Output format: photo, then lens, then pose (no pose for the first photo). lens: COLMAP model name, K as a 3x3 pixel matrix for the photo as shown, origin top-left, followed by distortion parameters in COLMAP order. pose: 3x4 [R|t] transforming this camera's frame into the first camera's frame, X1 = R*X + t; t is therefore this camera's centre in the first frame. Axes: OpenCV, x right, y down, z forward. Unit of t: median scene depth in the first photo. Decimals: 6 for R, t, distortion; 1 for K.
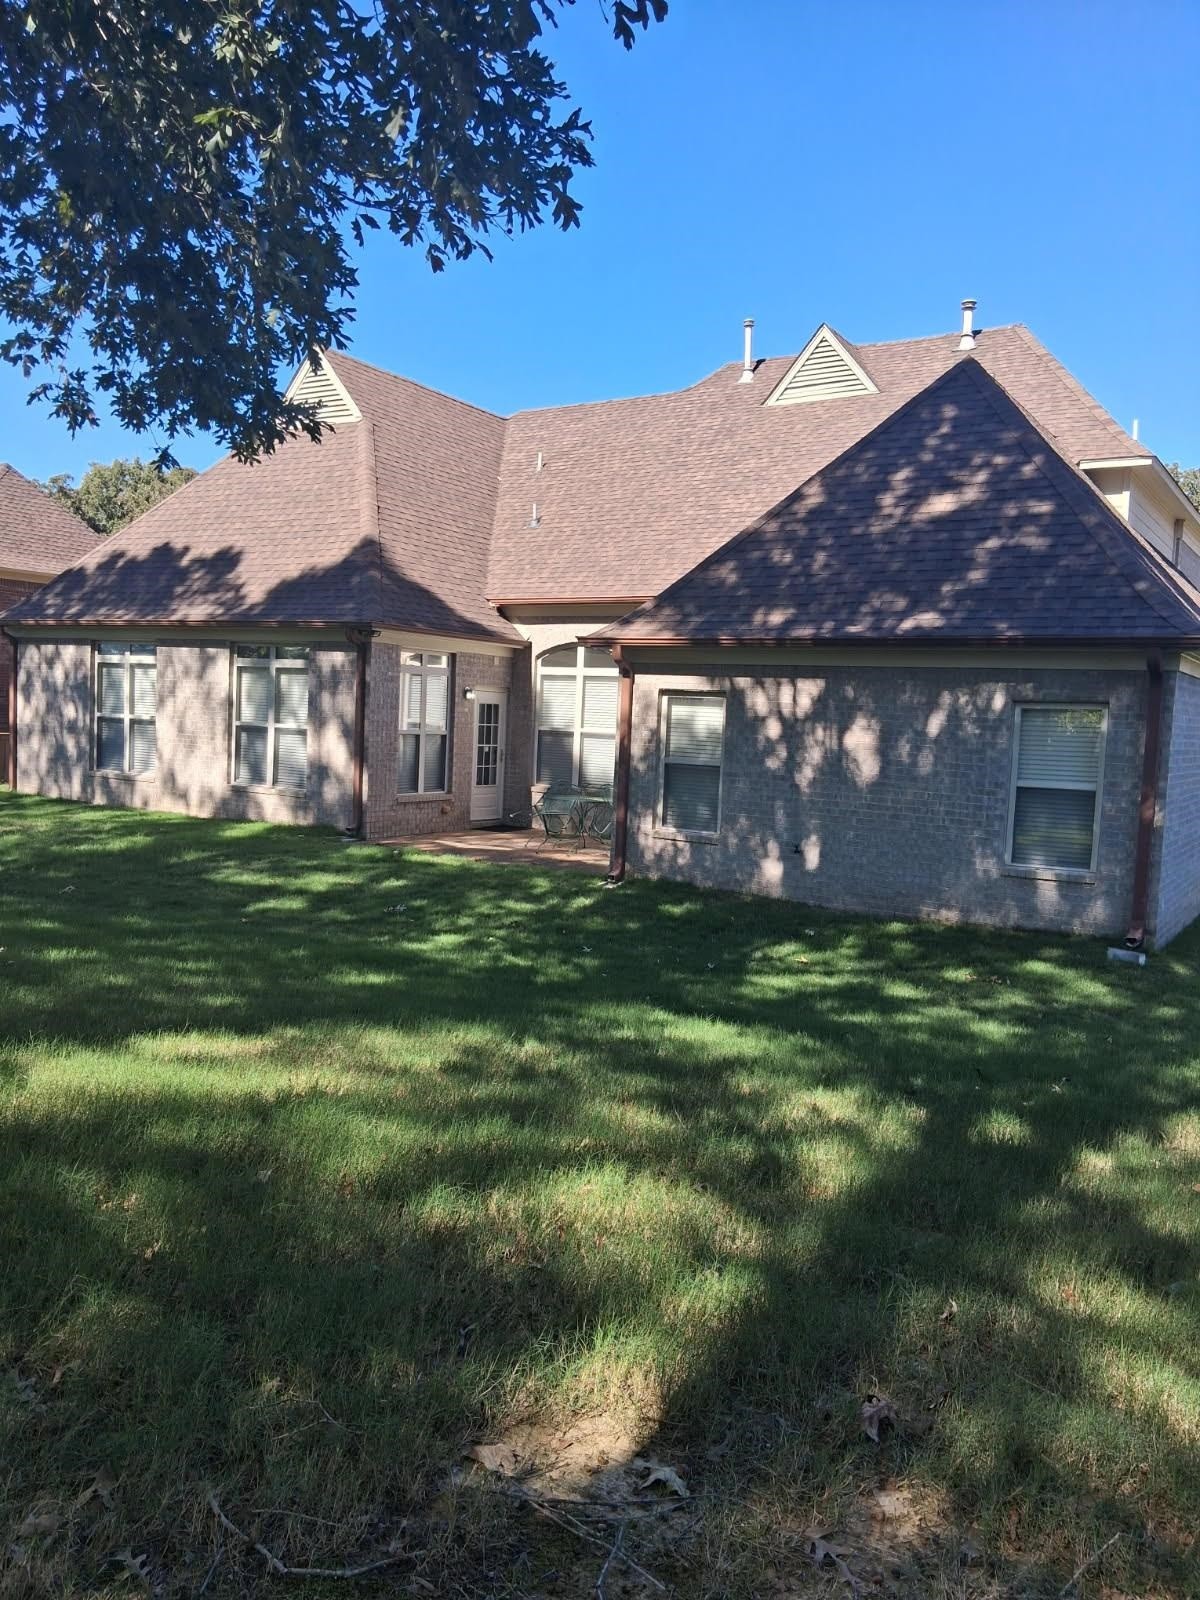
lens RADIAL K [[1208.7, 0, 599.1], [0, 1208.7, 802.4], [0, 0, 1]] dist [0.036001, -0.024804]
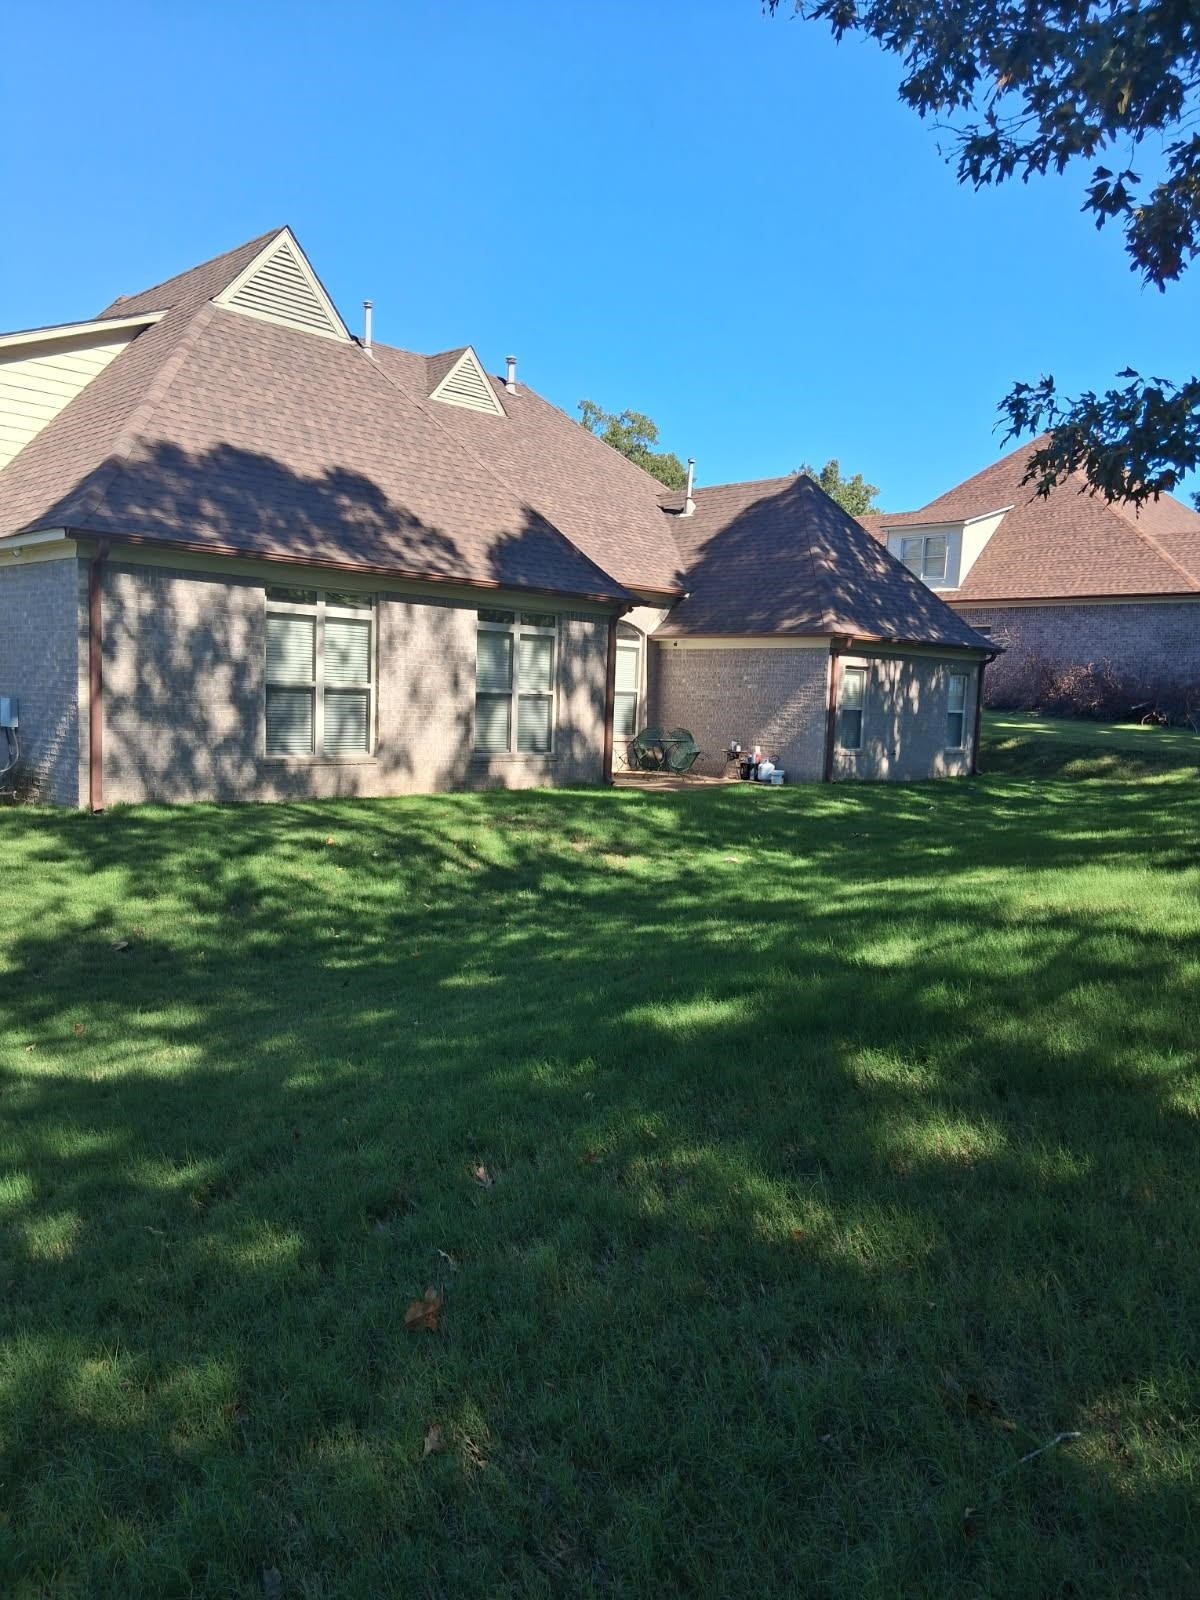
lens RADIAL K [[1208.7, 0, 599.7], [0, 1208.7, 799.2], [0, 0, 1]] dist [0.036001, -0.024804]
pose [[0.217024, -0.114716, 0.969402, -1.721640], [0.051285, 0.993039, 0.106032, -0.108234], [-0.974818, 0.026704, 0.221396, 1.002665]]
